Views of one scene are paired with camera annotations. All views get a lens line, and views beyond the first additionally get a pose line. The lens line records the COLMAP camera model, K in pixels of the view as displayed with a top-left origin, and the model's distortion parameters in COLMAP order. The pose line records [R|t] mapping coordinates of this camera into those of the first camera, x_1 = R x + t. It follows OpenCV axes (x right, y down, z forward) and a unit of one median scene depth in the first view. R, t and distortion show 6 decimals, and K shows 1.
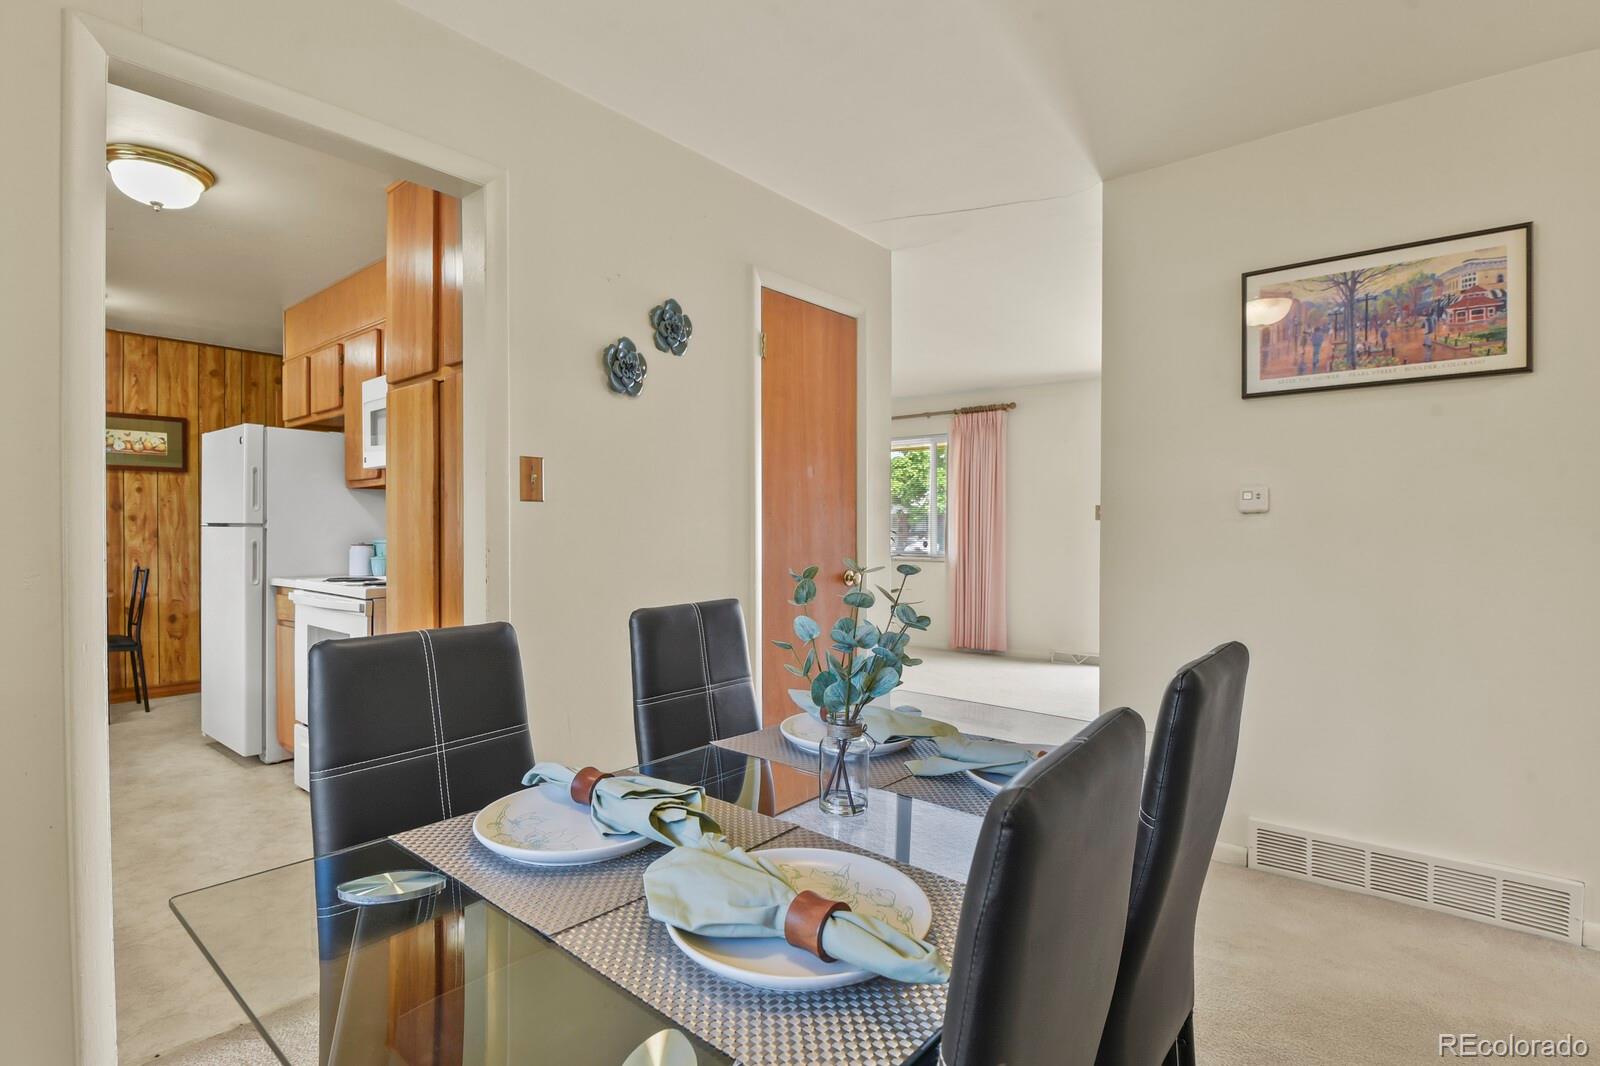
lens RADIAL K [[780.4, 0, 800.1], [0, 780.4, 543.3], [0, 0, 1]] dist [-0.008584, -0.005589]
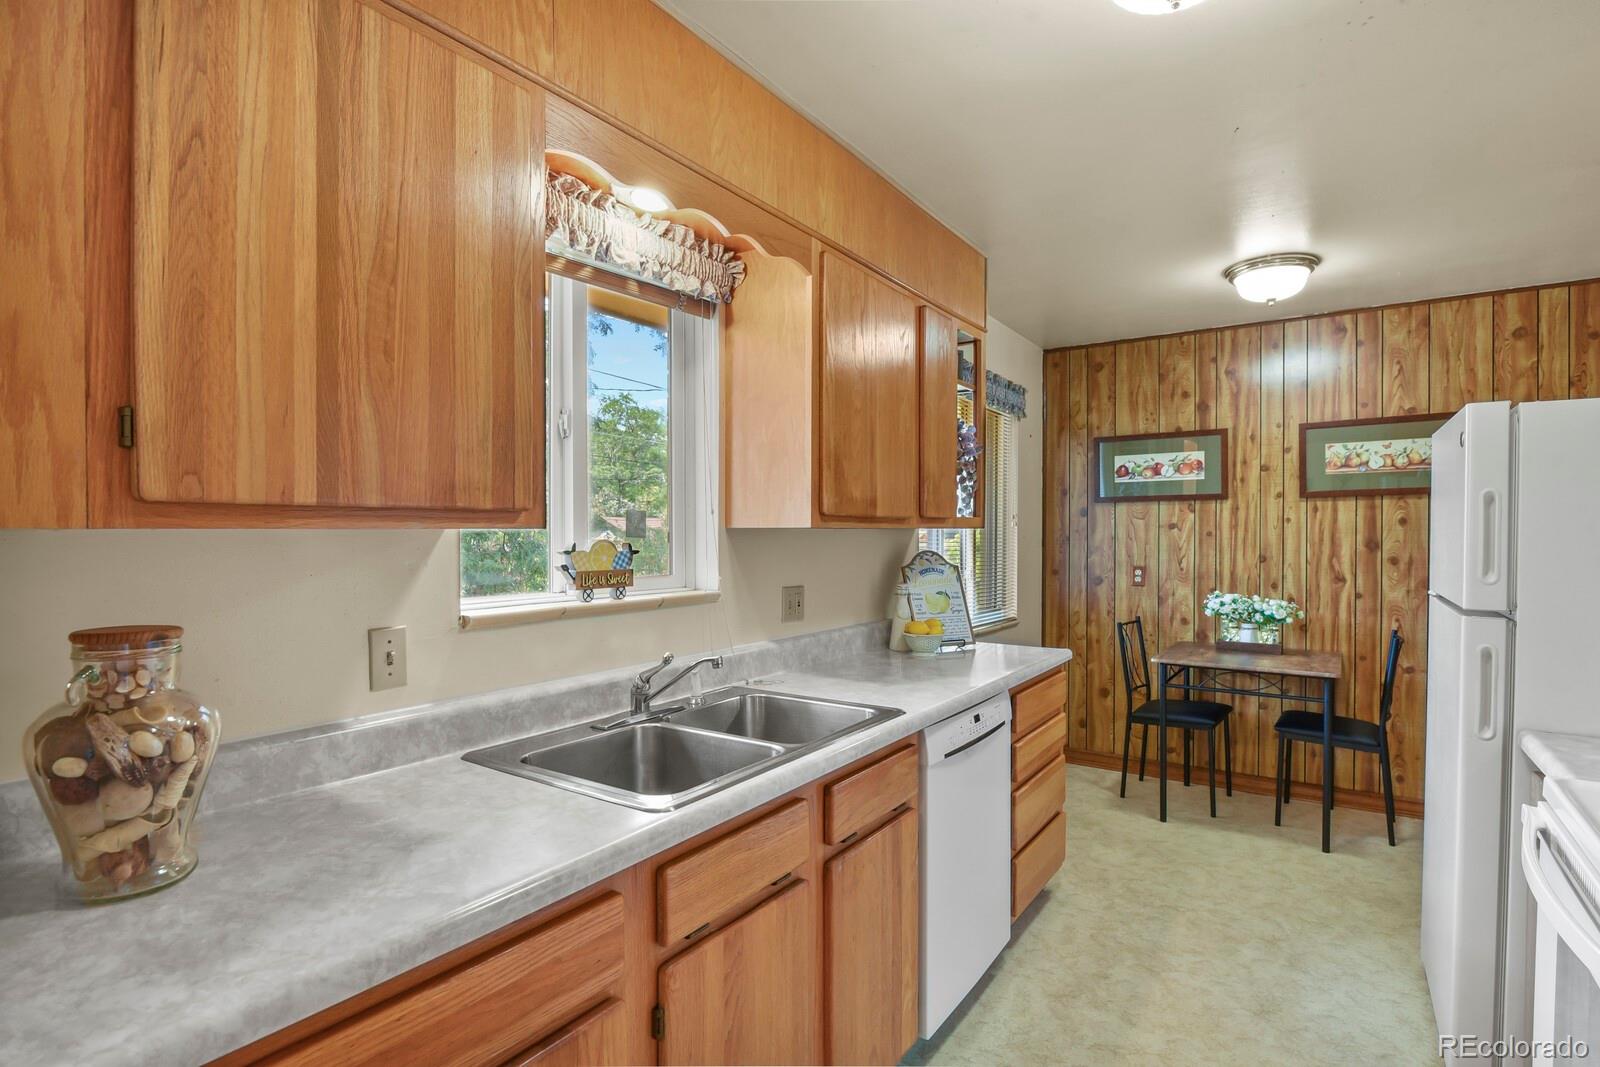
lens RADIAL K [[780.4, 0, 799.0], [0, 780.4, 539.5], [0, 0, 1]] dist [-0.008584, -0.005589]
pose [[0.085844, 0.003691, -0.996302, -0.192550], [-0.015753, 0.999873, 0.002347, -0.046079], [0.996184, 0.015493, 0.085891, 0.387963]]
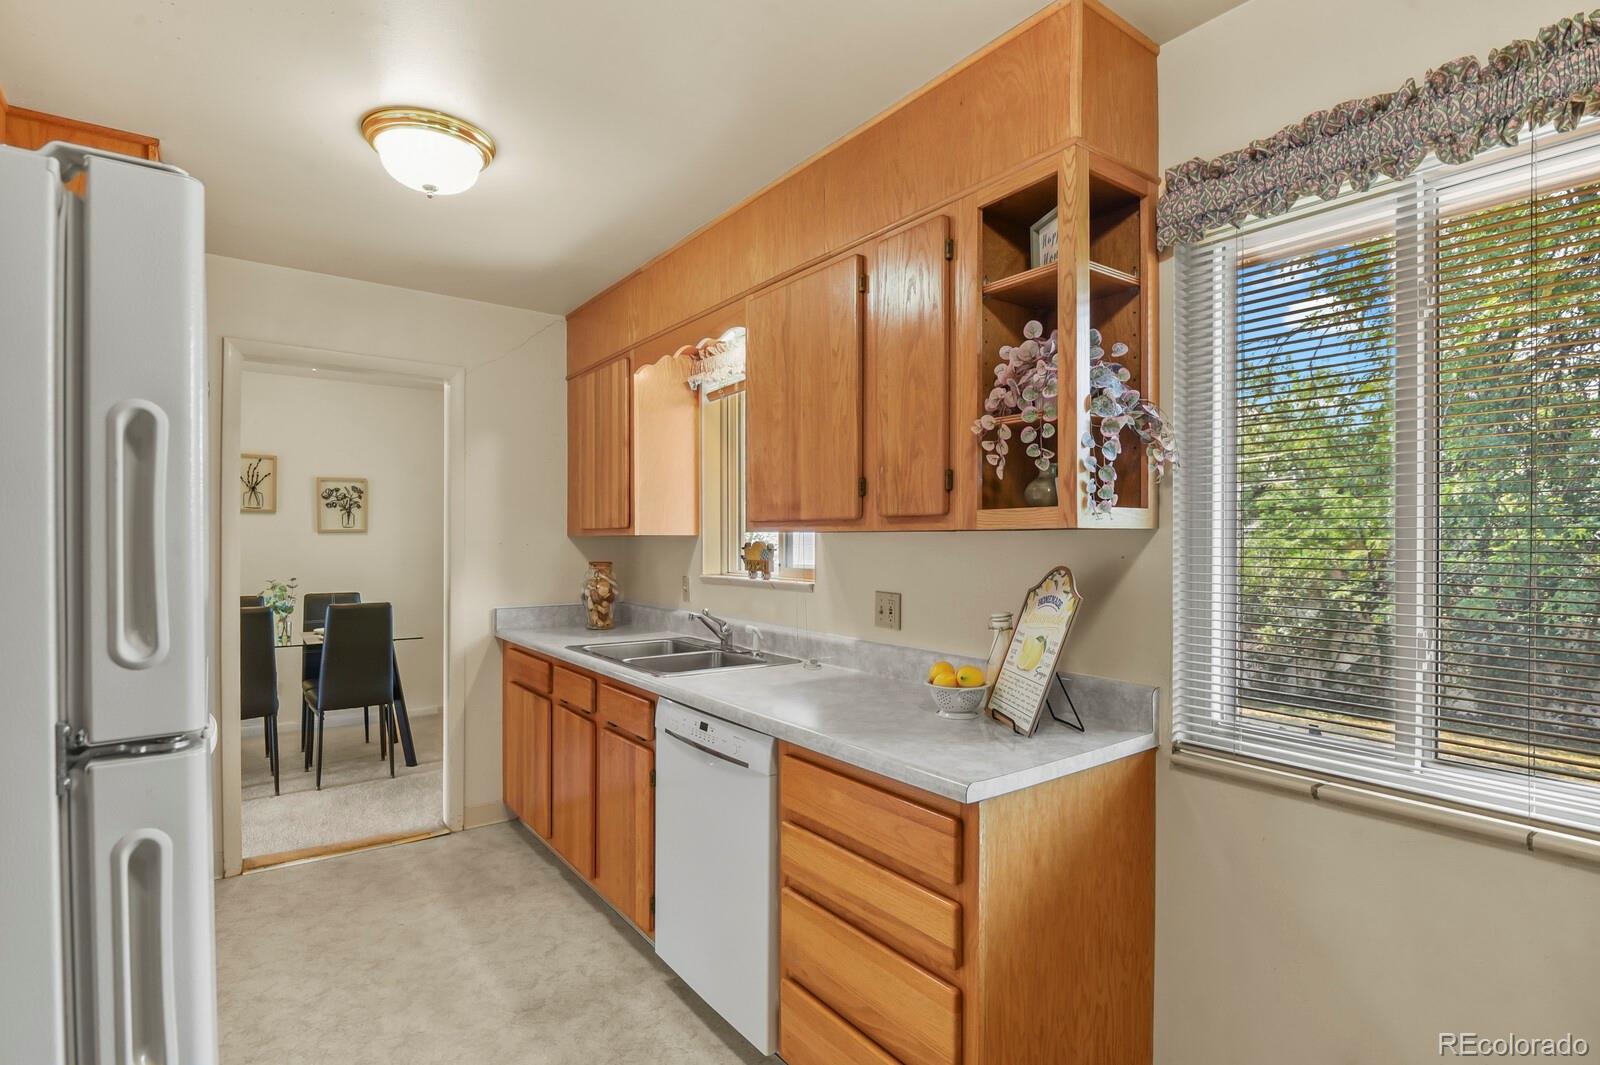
lens RADIAL K [[780.4, 0, 808.0], [0, 780.4, 539.8], [0, 0, 1]] dist [-0.008584, -0.005589]
pose [[-0.974152, -0.007399, 0.225771, -0.750821], [-0.003291, 0.999822, 0.018567, -0.056226], [-0.225868, 0.017344, -0.974003, 0.910037]]
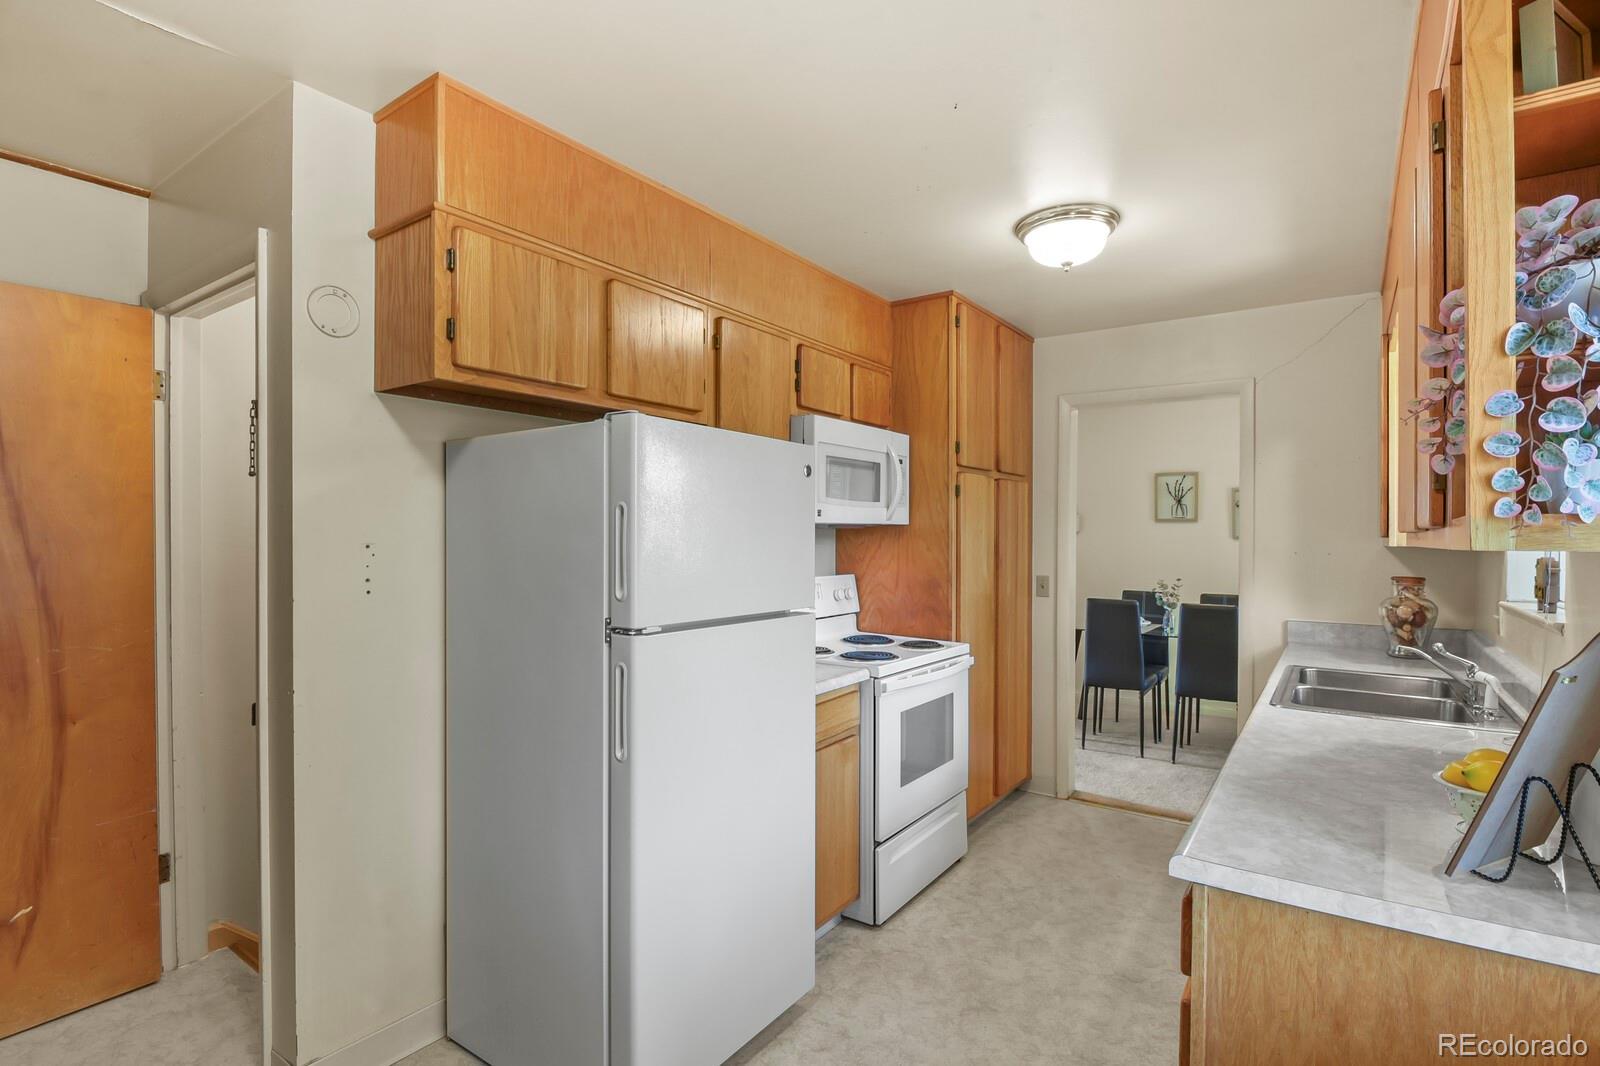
lens RADIAL K [[780.4, 0, 805.8], [0, 780.4, 538.3], [0, 0, 1]] dist [-0.008584, -0.005589]
pose [[-0.088764, -0.008355, 0.996018, -0.959987], [0.010385, 0.999903, 0.009313, -0.062247], [-0.995999, 0.011170, -0.088668, 0.762849]]
